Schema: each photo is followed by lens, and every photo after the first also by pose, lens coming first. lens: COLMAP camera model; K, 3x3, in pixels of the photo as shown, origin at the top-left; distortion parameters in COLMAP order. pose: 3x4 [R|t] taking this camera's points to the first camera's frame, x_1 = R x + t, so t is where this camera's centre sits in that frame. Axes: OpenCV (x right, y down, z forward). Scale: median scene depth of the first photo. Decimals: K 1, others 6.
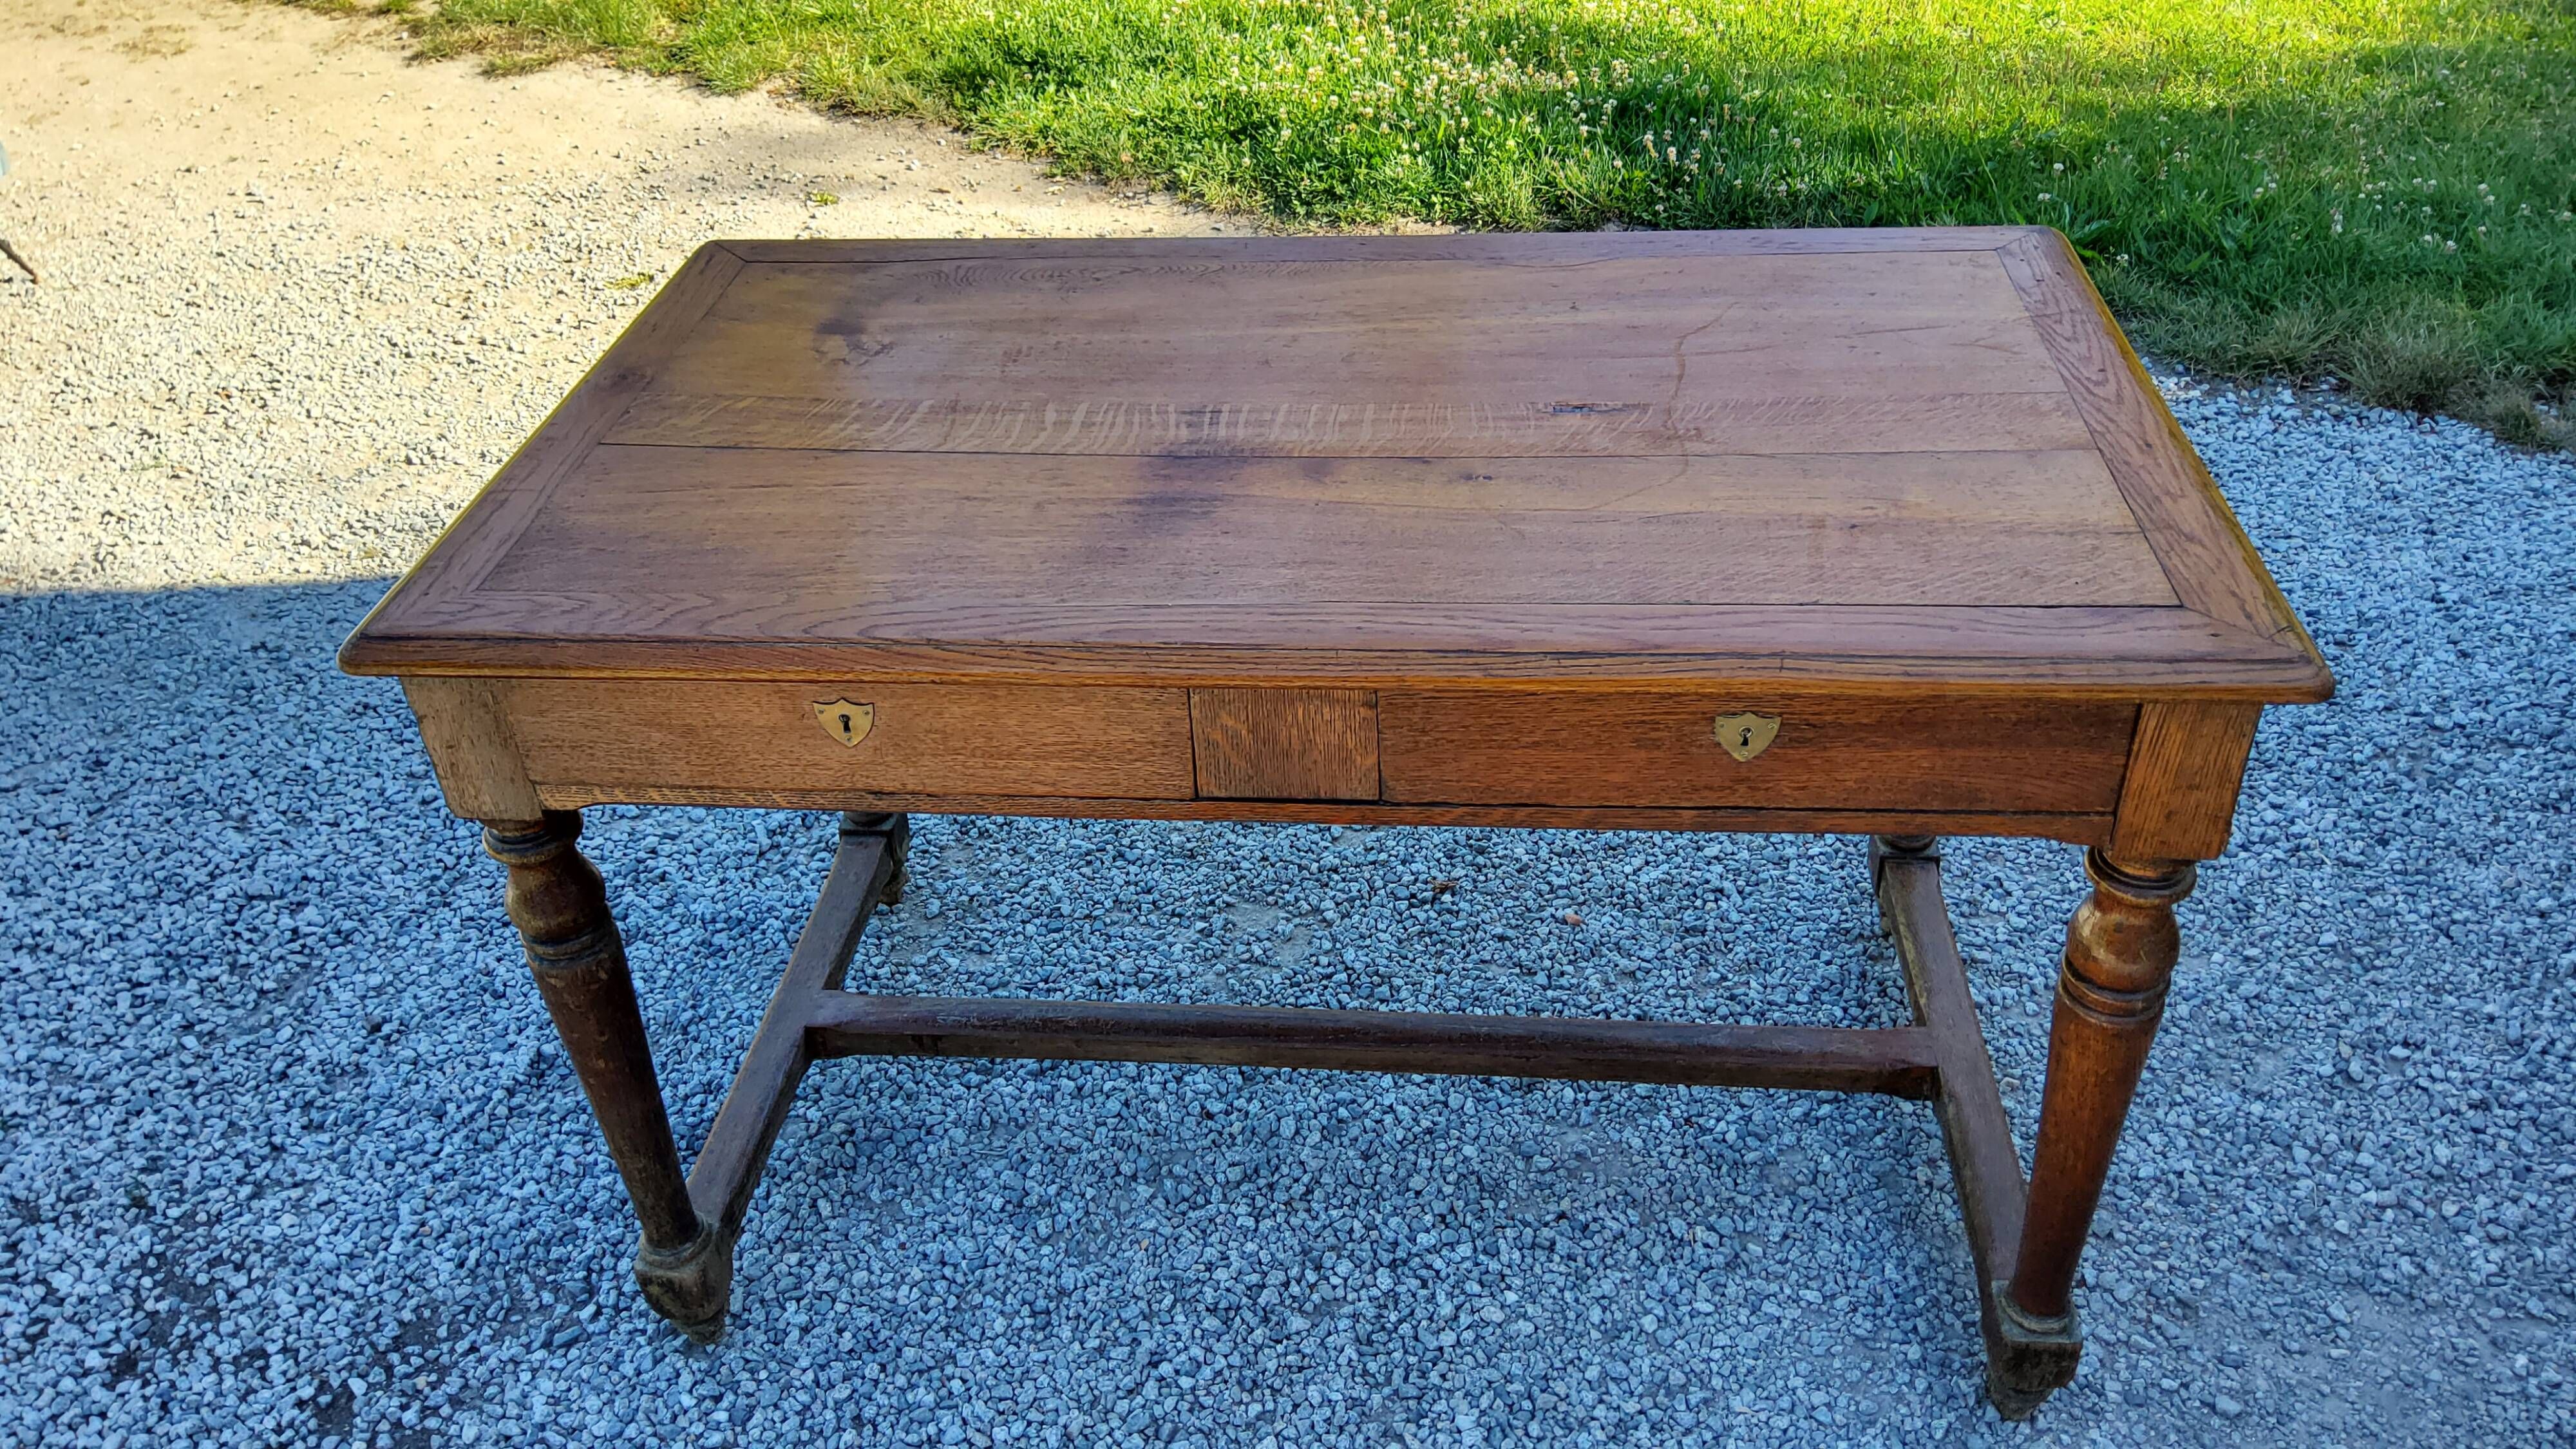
lens RADIAL K [[1980.4, 0, 1274.4], [0, 1980.4, 663.9], [0, 0, 1]] dist [0.102566, -0.184339]
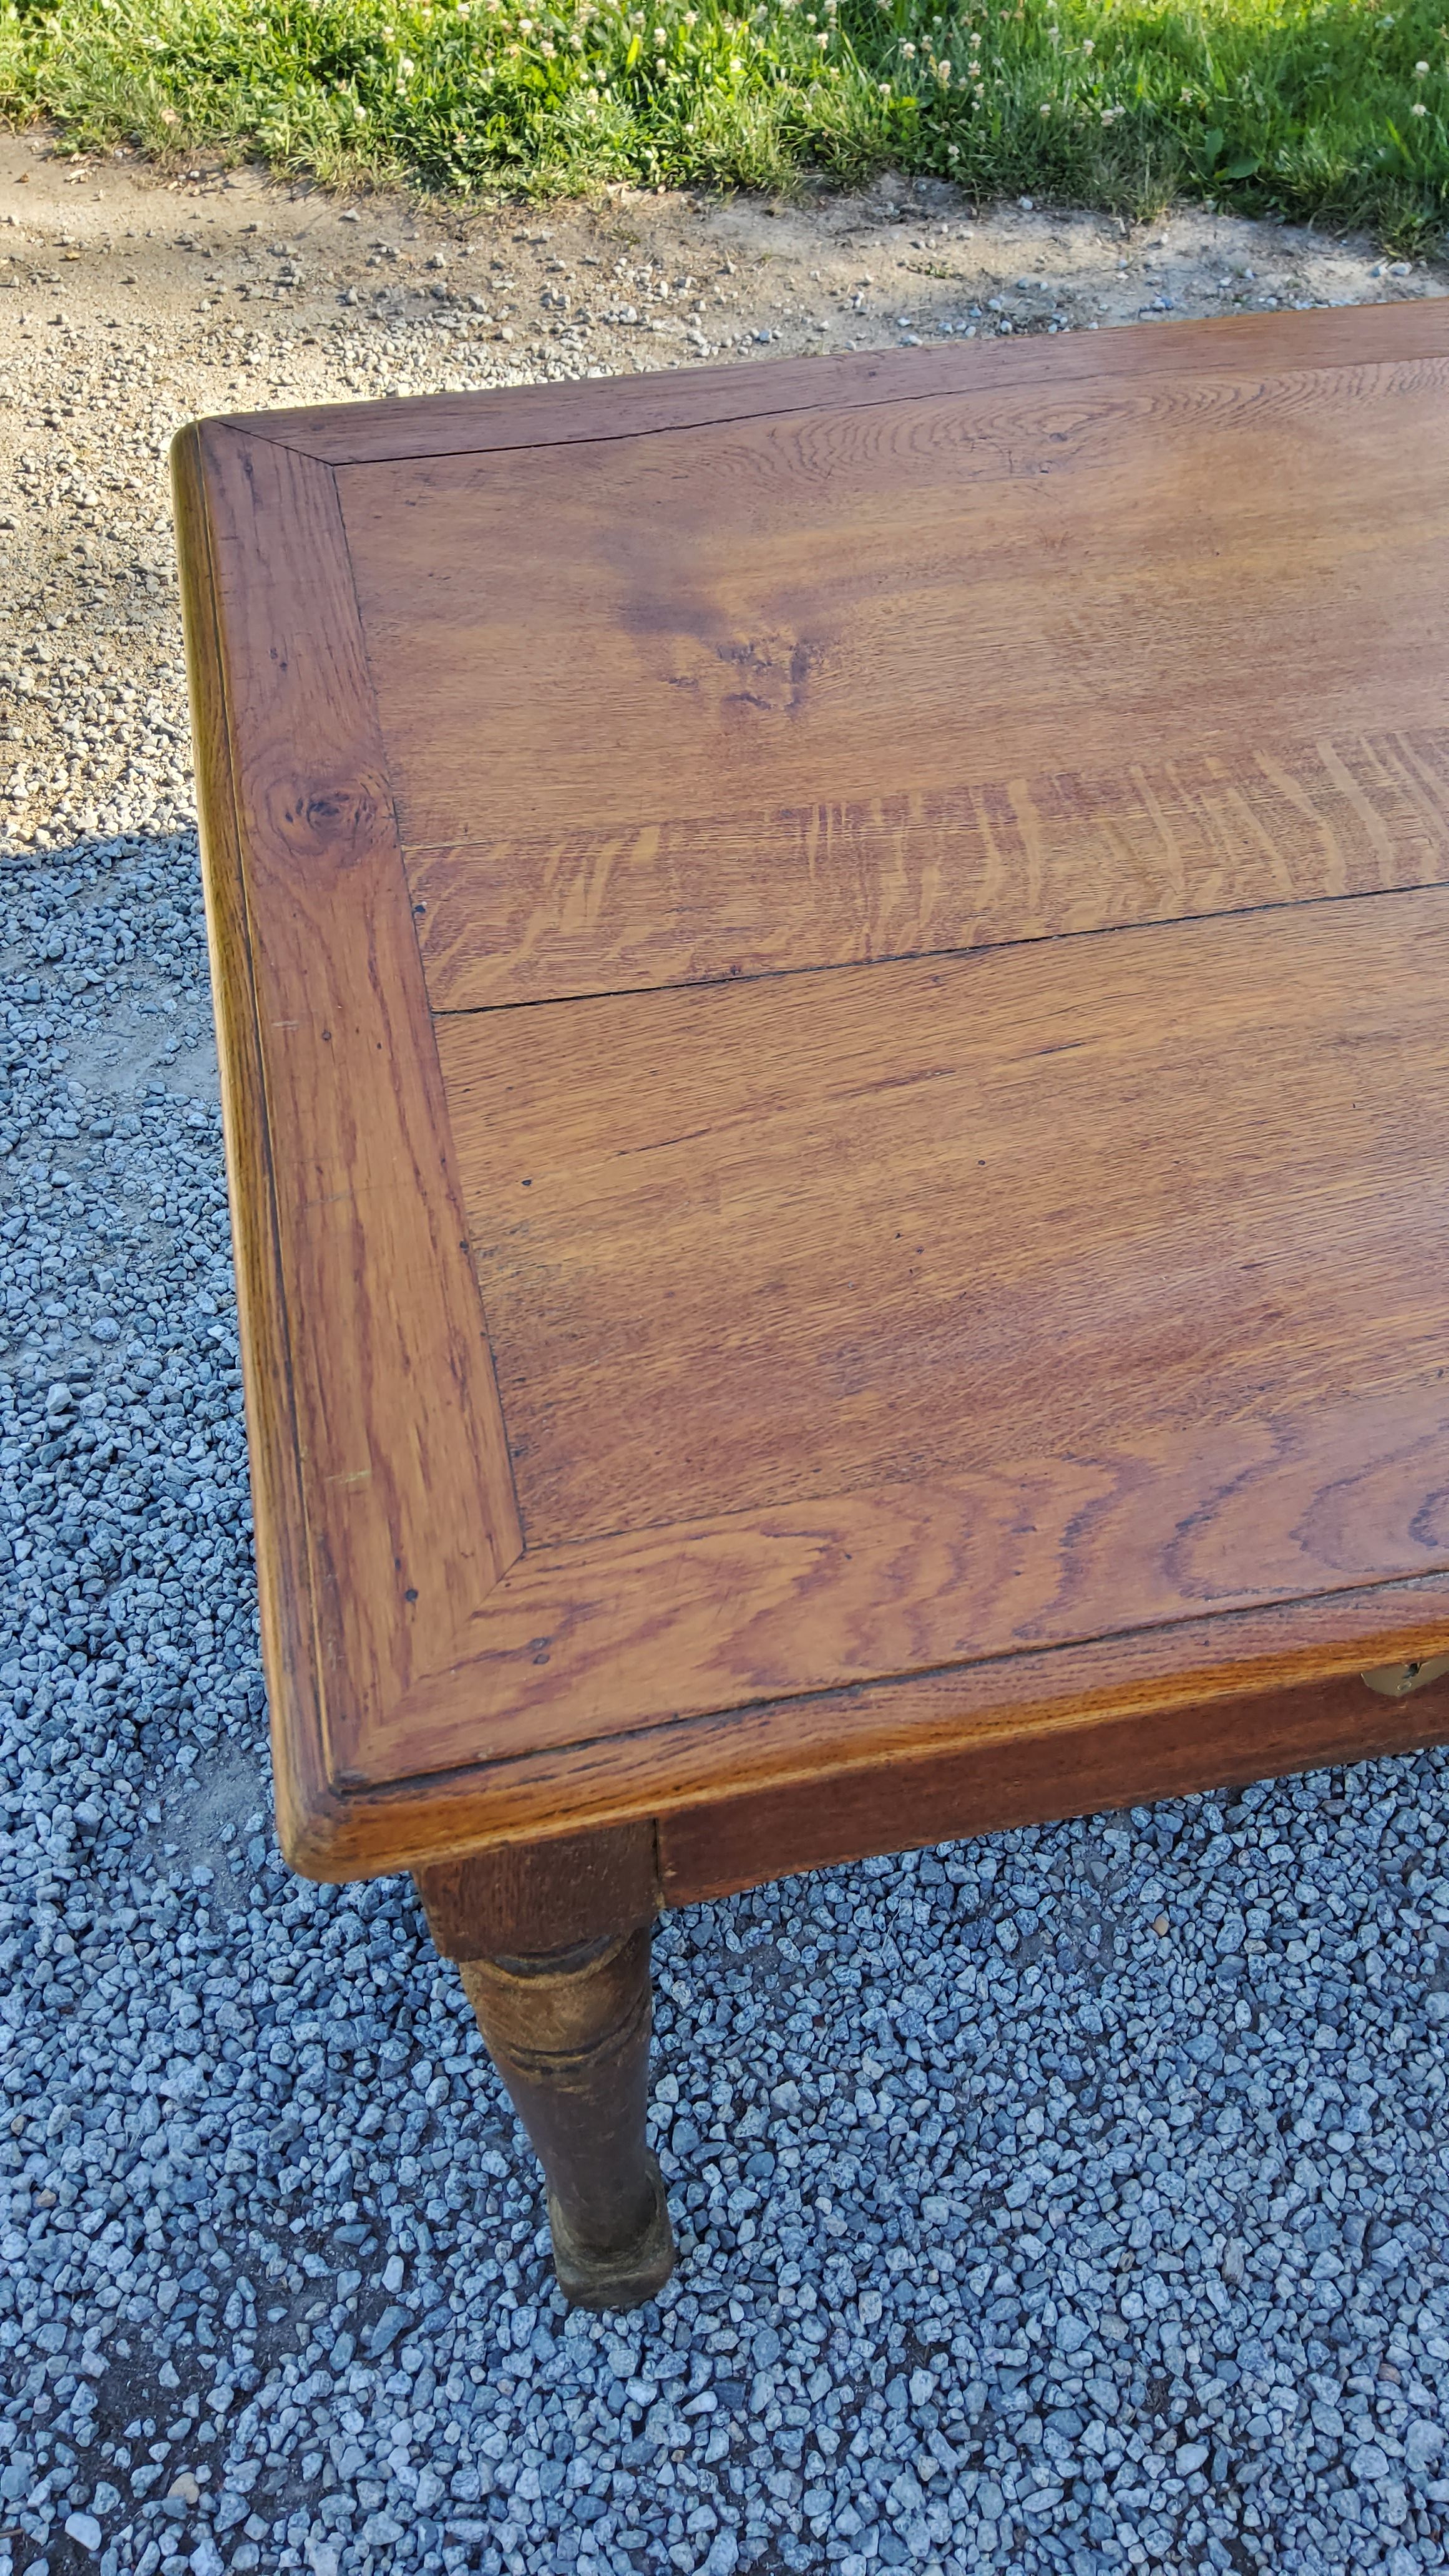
lens RADIAL K [[1966.8, 0, 738.9], [0, 1966.8, 1262.8], [0, 0, 1]] dist [0.036223, -0.073430]
pose [[0.948846, -0.202862, 0.241947, -0.314674], [0.122655, 0.942927, 0.309588, -0.150755], [-0.290942, -0.264076, 0.919574, 0.465673]]
